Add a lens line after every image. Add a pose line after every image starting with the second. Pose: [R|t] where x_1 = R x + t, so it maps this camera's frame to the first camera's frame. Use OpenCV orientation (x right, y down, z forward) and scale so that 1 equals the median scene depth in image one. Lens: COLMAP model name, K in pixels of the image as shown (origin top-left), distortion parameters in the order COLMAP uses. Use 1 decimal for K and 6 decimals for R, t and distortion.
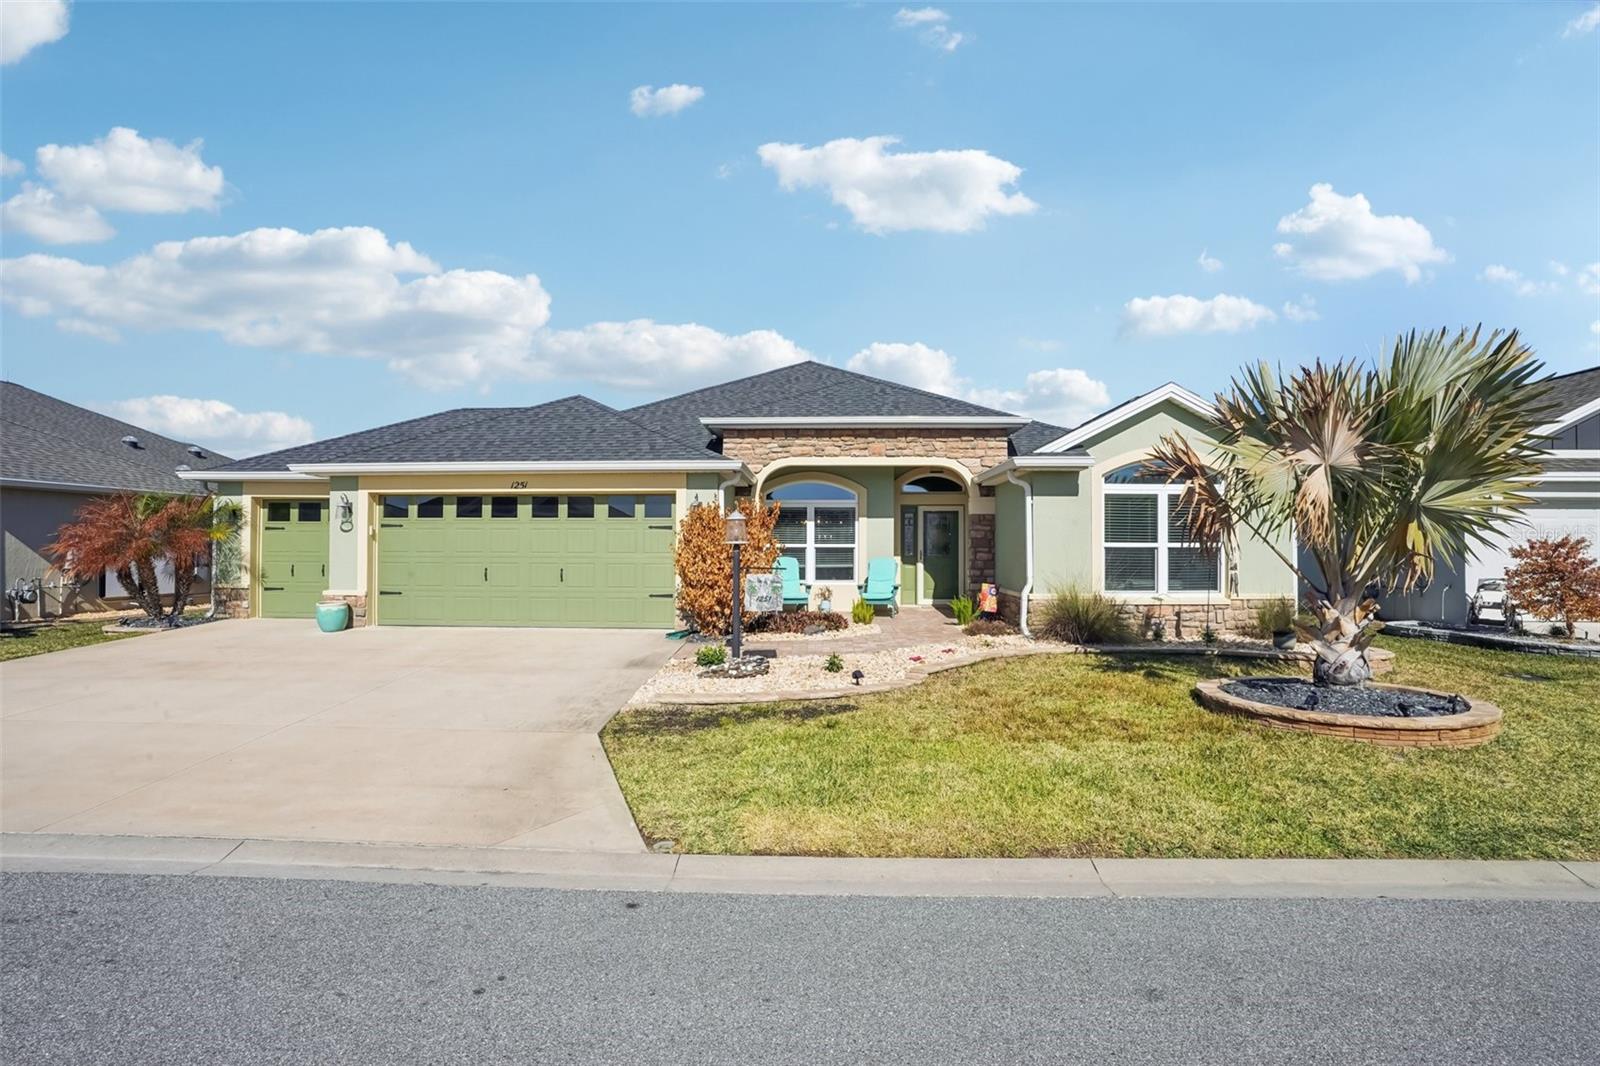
lens RADIAL K [[815.7, 0, 800.0], [0, 815.7, 533.0], [0, 0, 1]] dist [-0.075155, 0.039237]
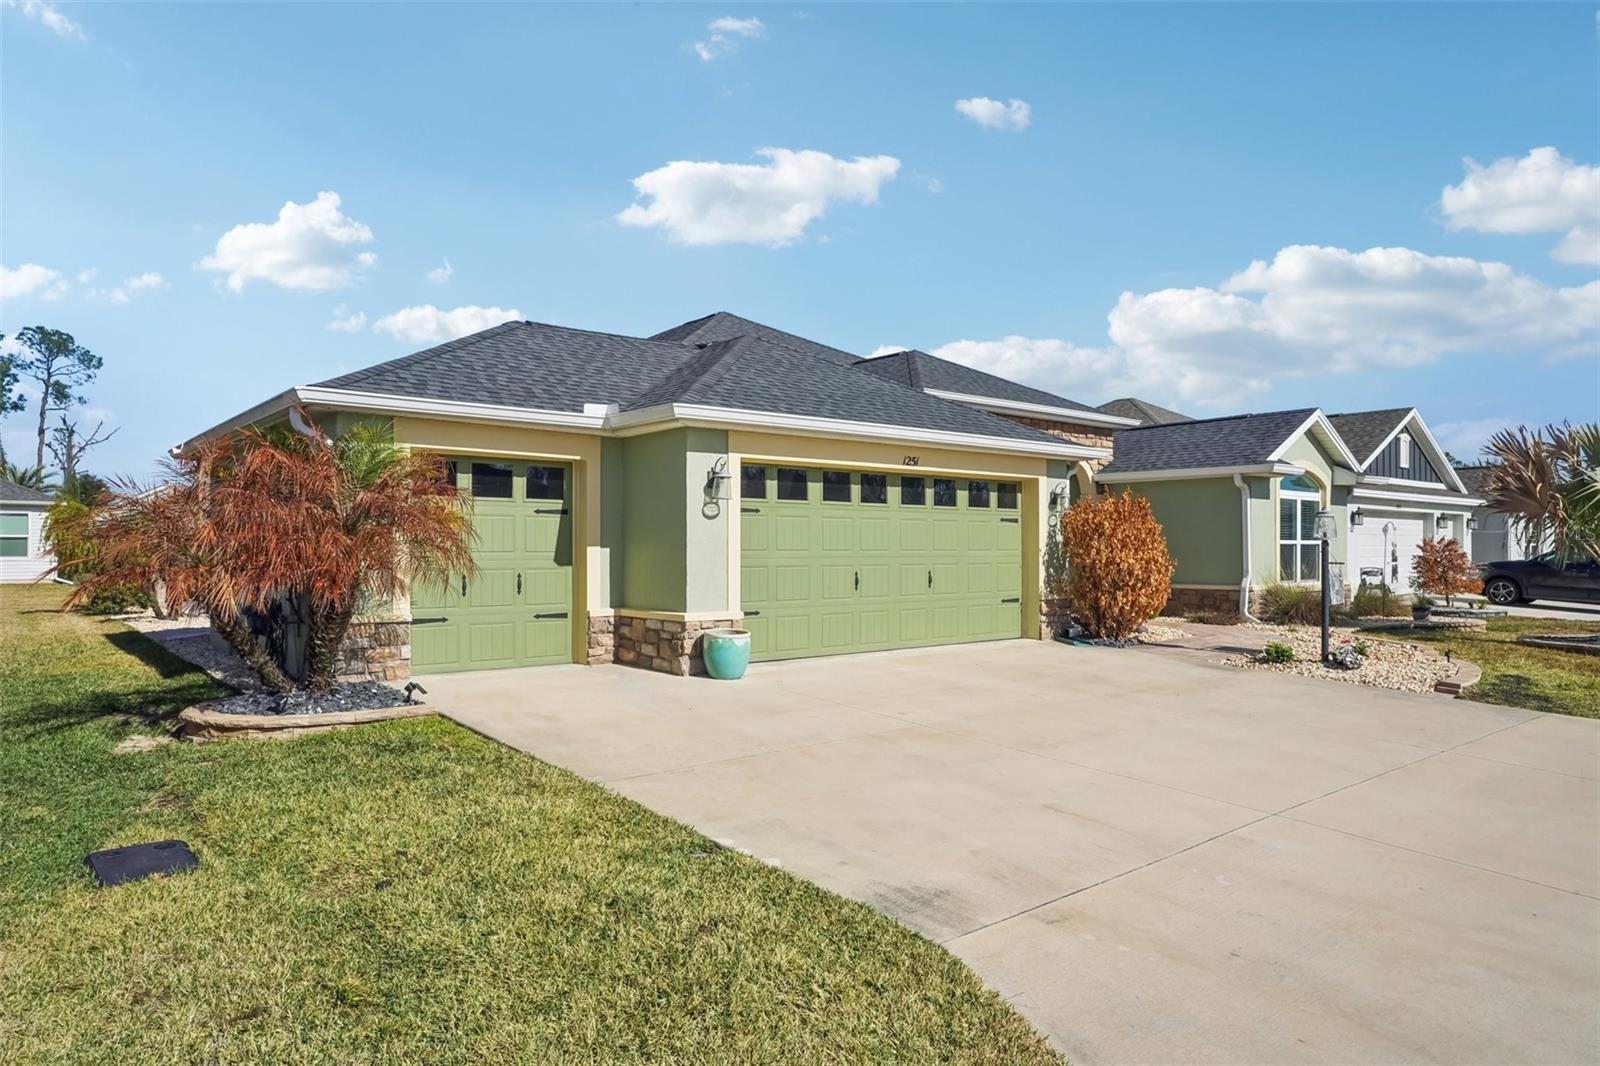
lens RADIAL K [[990.4, 0, 800.0], [0, 990.4, 533.0], [0, 0, 1]] dist [-0.007395, -0.000685]
pose [[0.742620, 0.008424, 0.669660, -0.891525], [-0.015293, 0.999873, 0.004382, 0.004728], [-0.669539, -0.013495, 0.742655, 0.326127]]
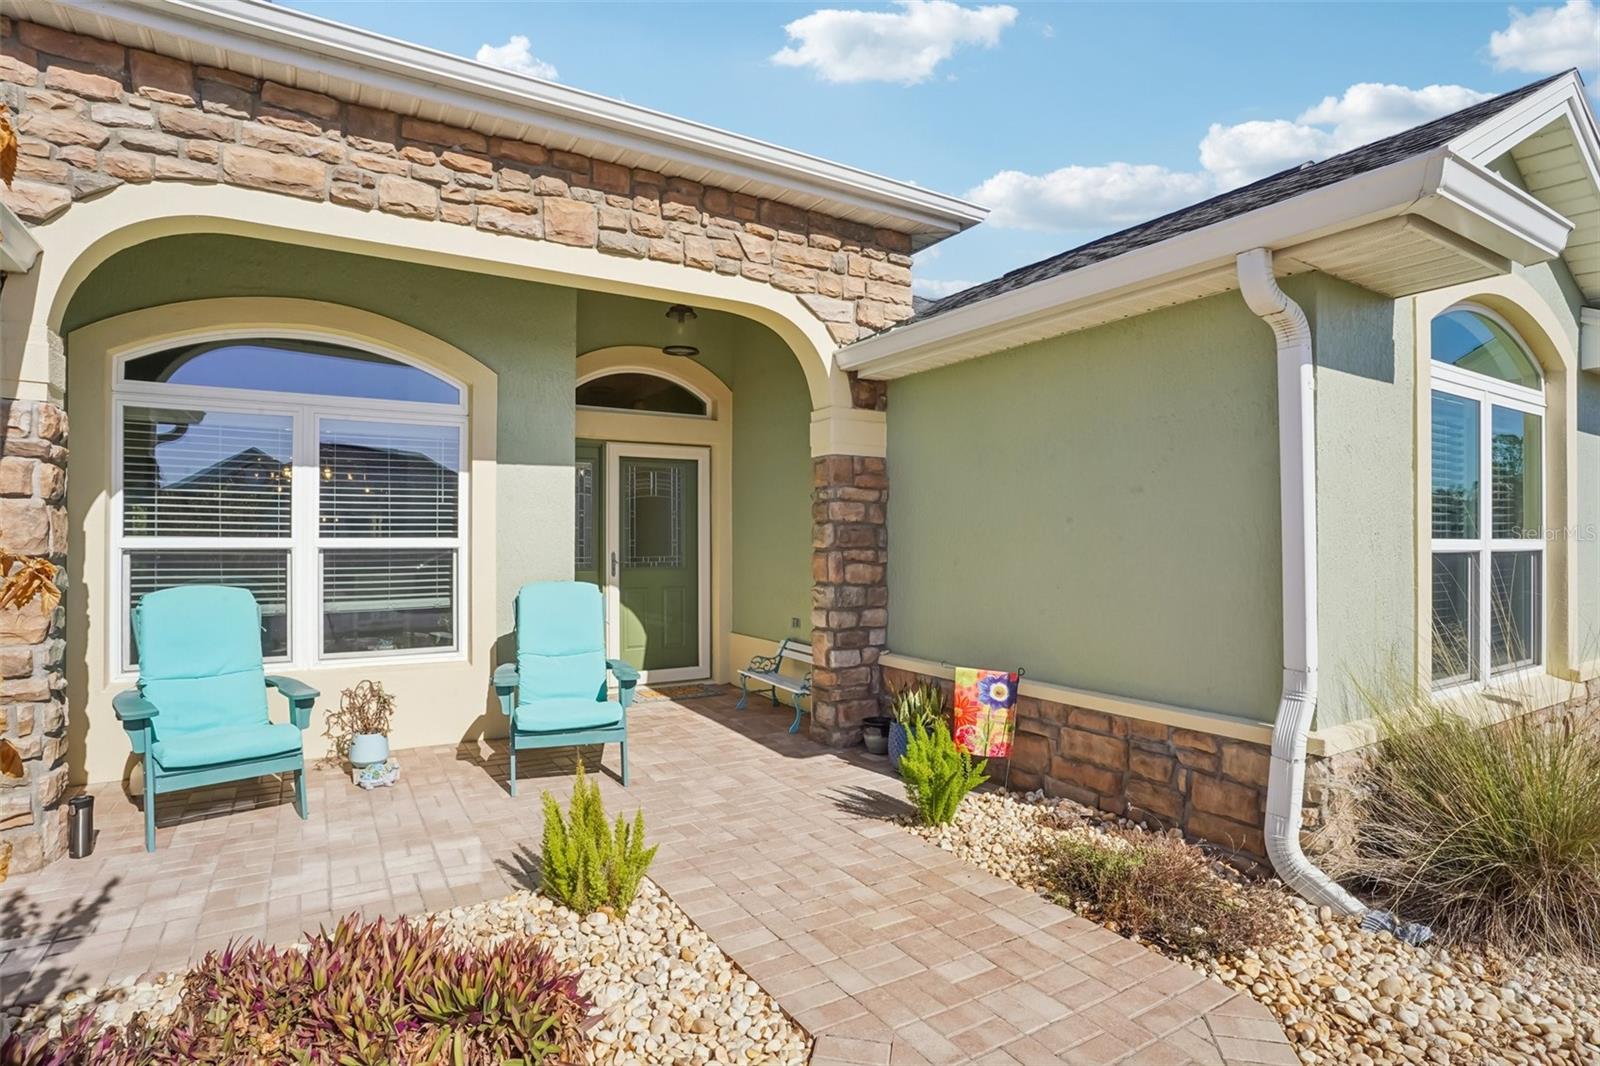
lens RADIAL K [[815.7, 0, 800.0], [0, 815.7, 533.0], [0, 0, 1]] dist [-0.075155, 0.039237]
pose [[0.832435, 0.003194, 0.554114, 0.002401], [-0.010382, 0.999898, 0.009833, 0.007578], [-0.554026, -0.013938, 0.832383, 0.714433]]
